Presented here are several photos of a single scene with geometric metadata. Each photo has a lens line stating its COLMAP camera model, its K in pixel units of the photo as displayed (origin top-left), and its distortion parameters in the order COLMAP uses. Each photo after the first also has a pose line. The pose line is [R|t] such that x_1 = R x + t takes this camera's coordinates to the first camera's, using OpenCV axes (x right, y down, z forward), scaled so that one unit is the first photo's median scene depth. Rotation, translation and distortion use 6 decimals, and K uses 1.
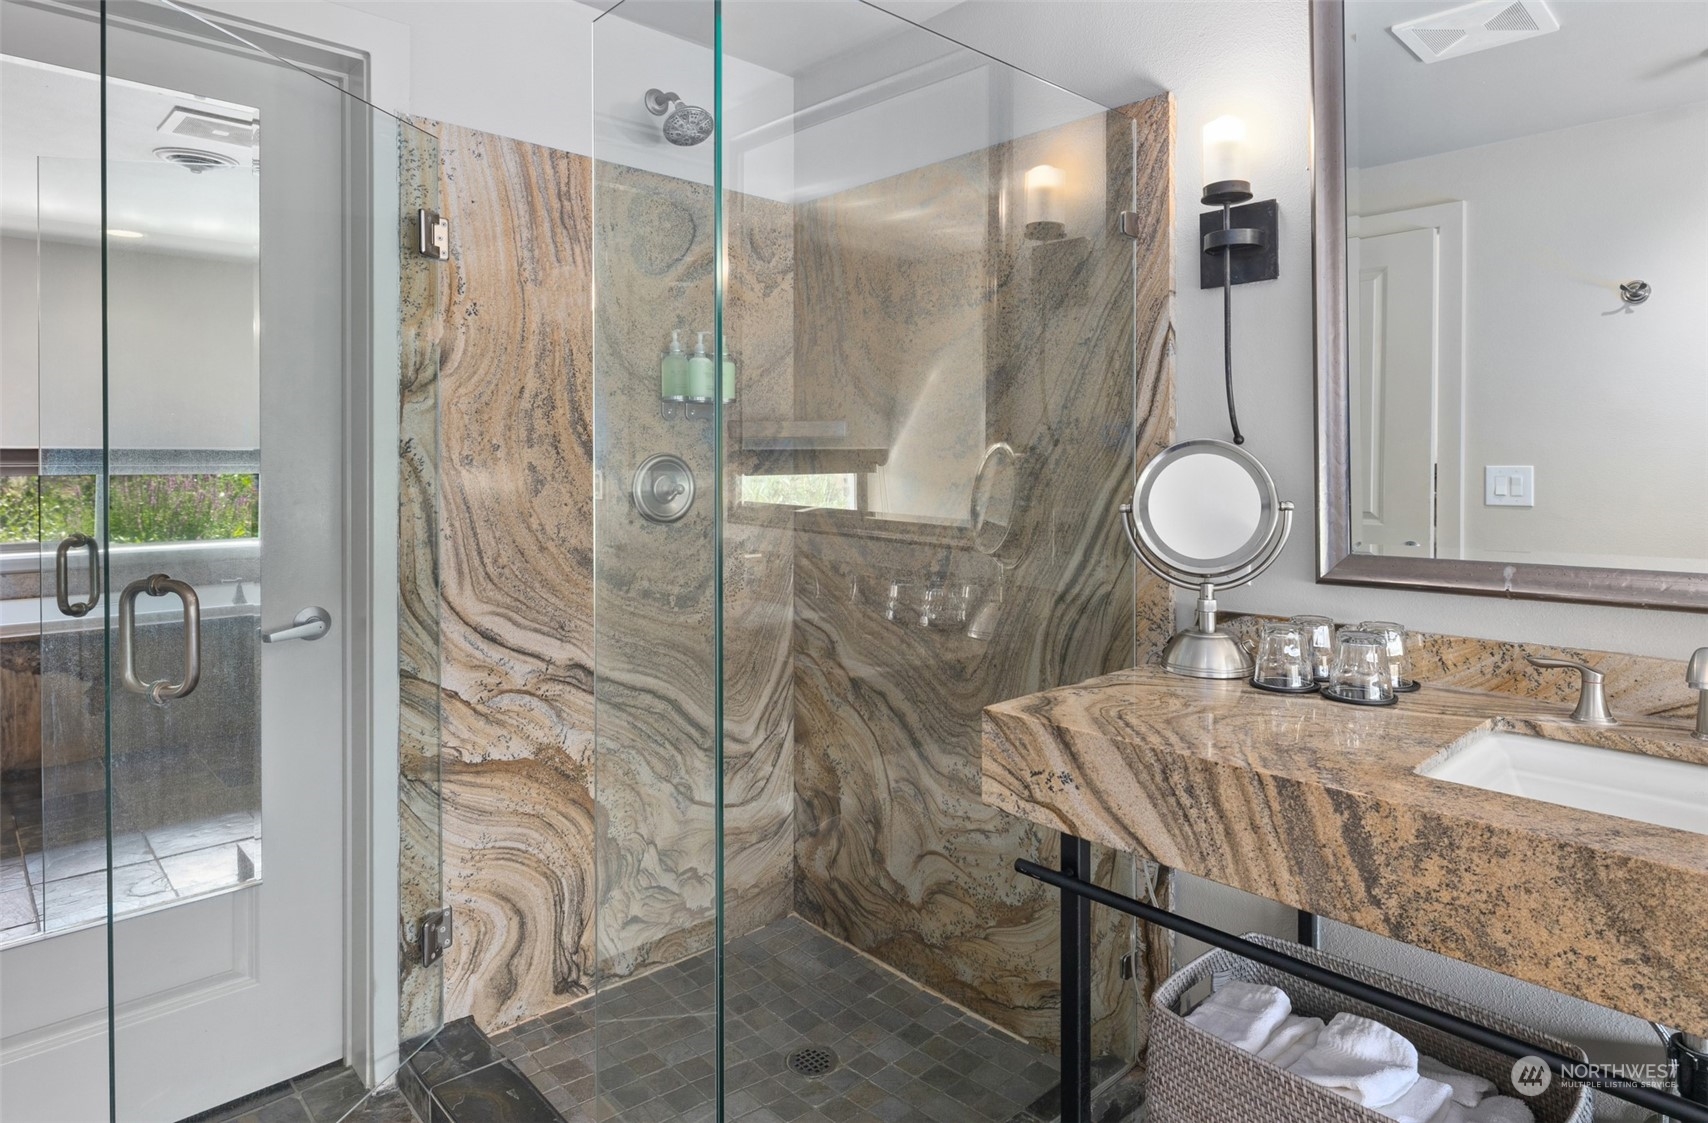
lens RADIAL K [[975.1, 0, 864.8], [0, 975.1, 466.4], [0, 0, 1]] dist [-0.000434, -0.000798]
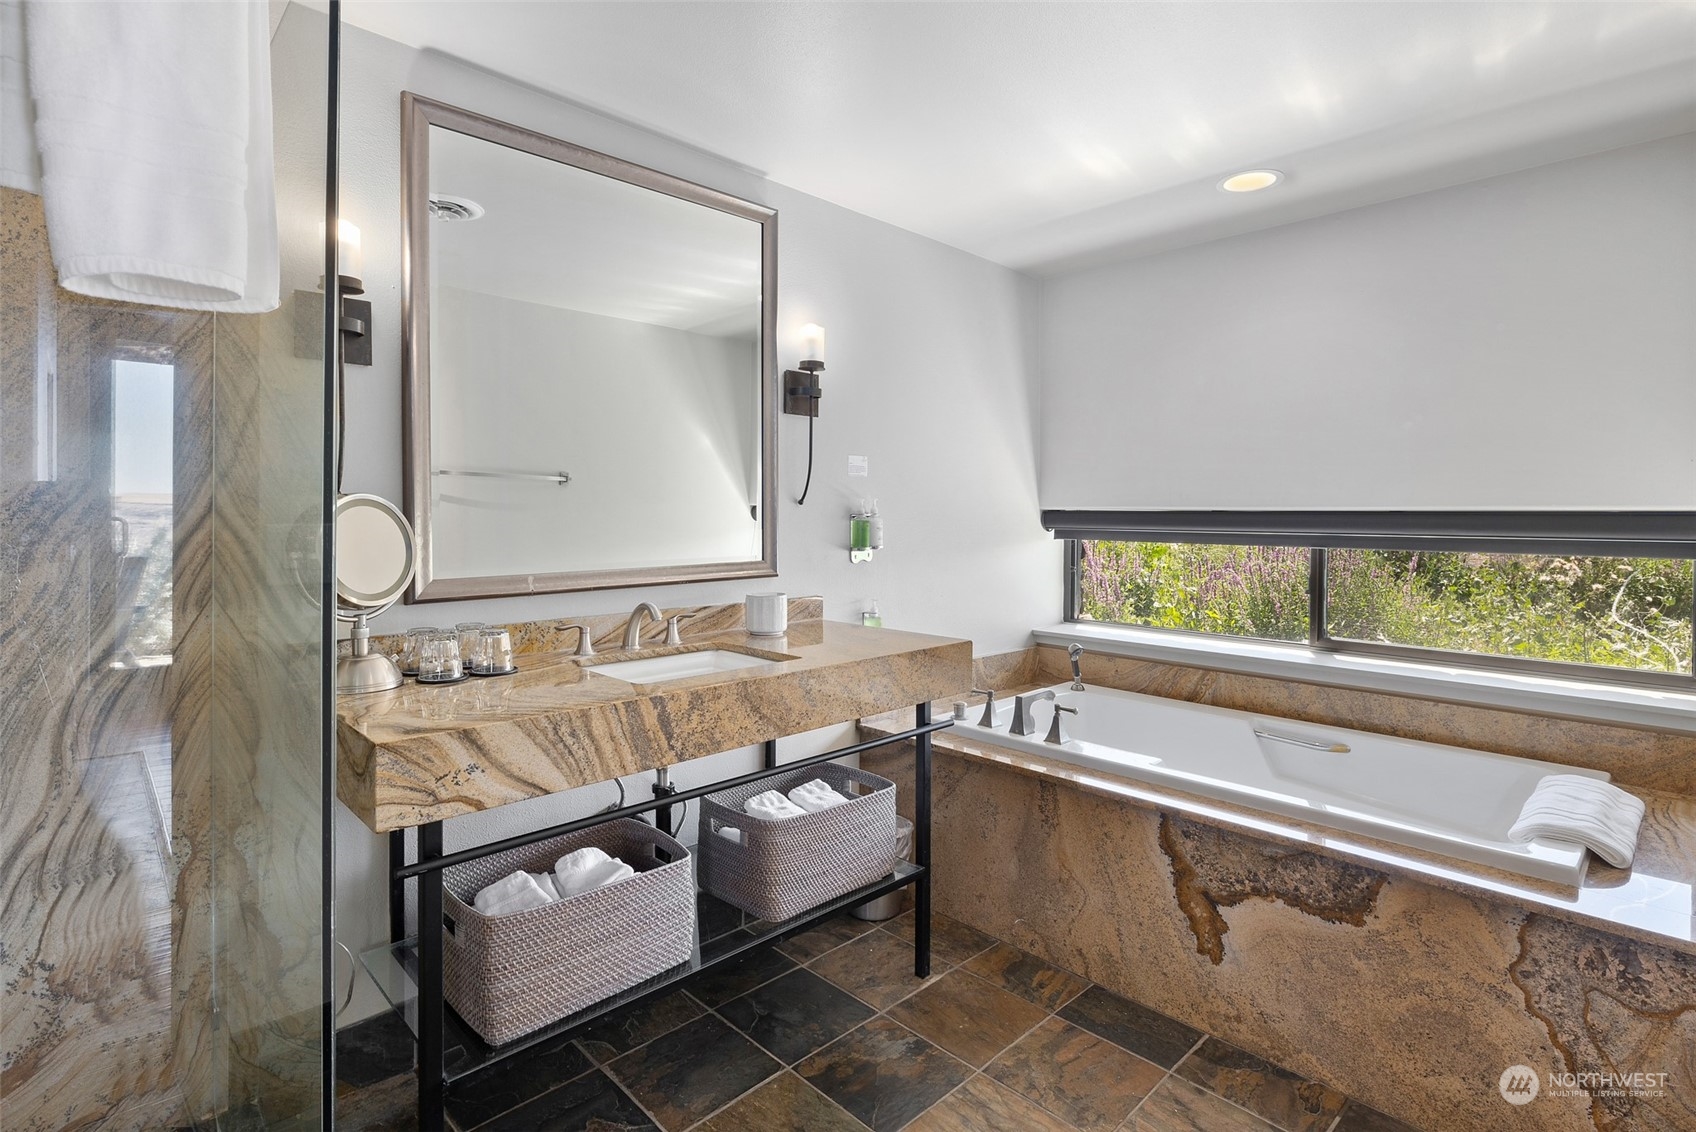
lens RADIAL K [[826.8, 0, 853.8], [0, 826.8, 519.1], [0, 0, 1]] dist [0.001348, 0.000306]
pose [[-0.013320, -0.007440, 0.999884, -0.904965], [-0.003960, 0.999965, 0.007387, -0.008746], [-0.999903, -0.003861, -0.013349, 0.560132]]
